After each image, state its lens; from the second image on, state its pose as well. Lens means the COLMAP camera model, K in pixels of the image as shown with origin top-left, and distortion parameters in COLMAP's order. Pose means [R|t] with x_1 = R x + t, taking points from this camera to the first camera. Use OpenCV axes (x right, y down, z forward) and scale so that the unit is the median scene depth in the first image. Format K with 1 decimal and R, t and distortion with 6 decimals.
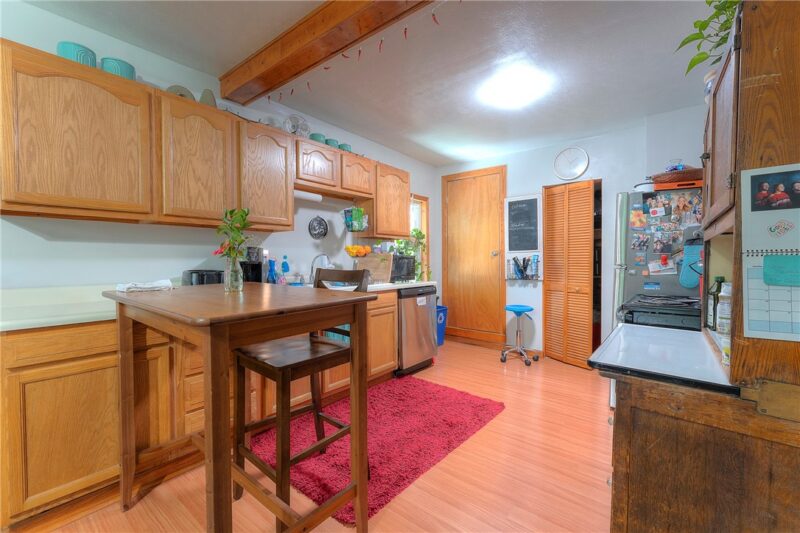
lens RADIAL K [[336.6, 0, 400.0], [0, 336.6, 266.5], [0, 0, 1]] dist [-0.000527, -0.000016]
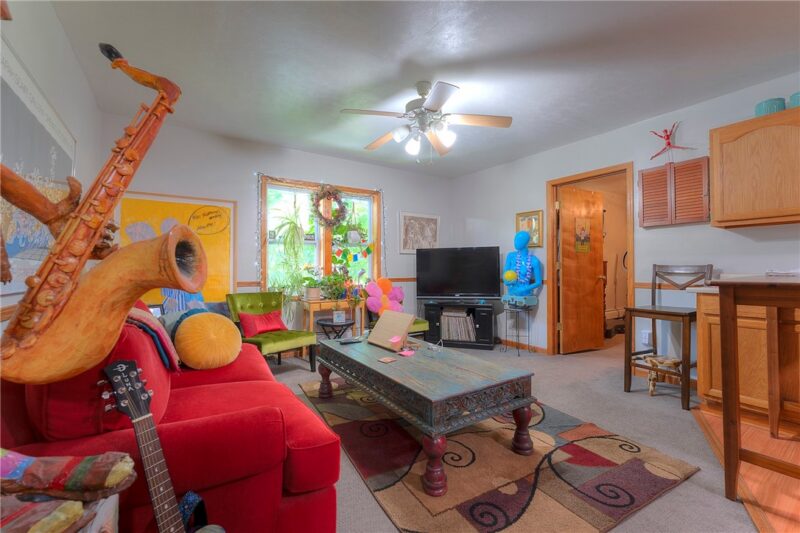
lens RADIAL K [[336.6, 0, 400.0], [0, 336.6, 266.5], [0, 0, 1]] dist [-0.000527, -0.000016]
pose [[-0.312821, 0.001248, -0.949811, 0.960692], [-0.011945, 0.999915, 0.005248, 0.047727], [0.949737, 0.012987, -0.312779, -0.009625]]
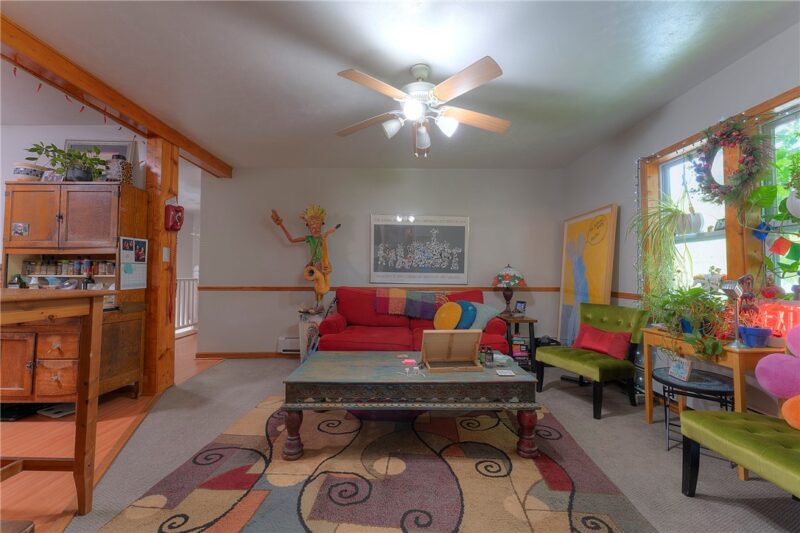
lens RADIAL K [[336.6, 0, 400.0], [0, 336.6, 266.5], [0, 0, 1]] dist [-0.000527, -0.000016]
pose [[-0.614806, 0.017802, 0.788477, -1.925331], [0.006849, 0.999828, -0.017233, 0.040062], [-0.788649, -0.005195, -0.614822, 0.563788]]
